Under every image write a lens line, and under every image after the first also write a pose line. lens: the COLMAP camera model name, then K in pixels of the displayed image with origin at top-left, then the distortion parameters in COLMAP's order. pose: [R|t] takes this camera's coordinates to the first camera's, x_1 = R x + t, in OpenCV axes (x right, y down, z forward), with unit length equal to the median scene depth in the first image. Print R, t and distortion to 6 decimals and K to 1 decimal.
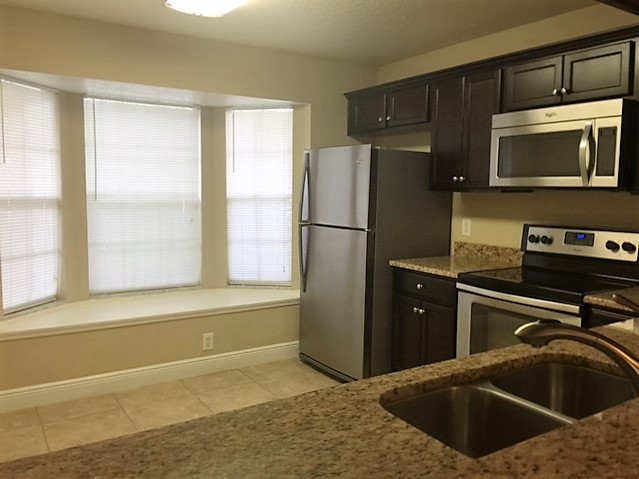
lens RADIAL K [[550.5, 0, 322.0], [0, 550.5, 239.5], [0, 0, 1]] dist [0.039748, -0.062275]
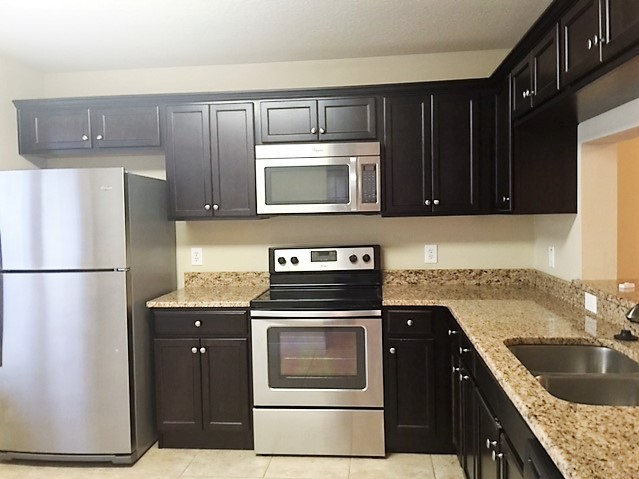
lens RADIAL K [[550.5, 0, 321.4], [0, 550.5, 235.5], [0, 0, 1]] dist [0.039748, -0.062275]
pose [[0.617150, -0.058072, 0.784700, -0.423010], [0.100208, 0.994953, -0.005180, -0.037072], [-0.780438, 0.081830, 0.619855, 0.260561]]
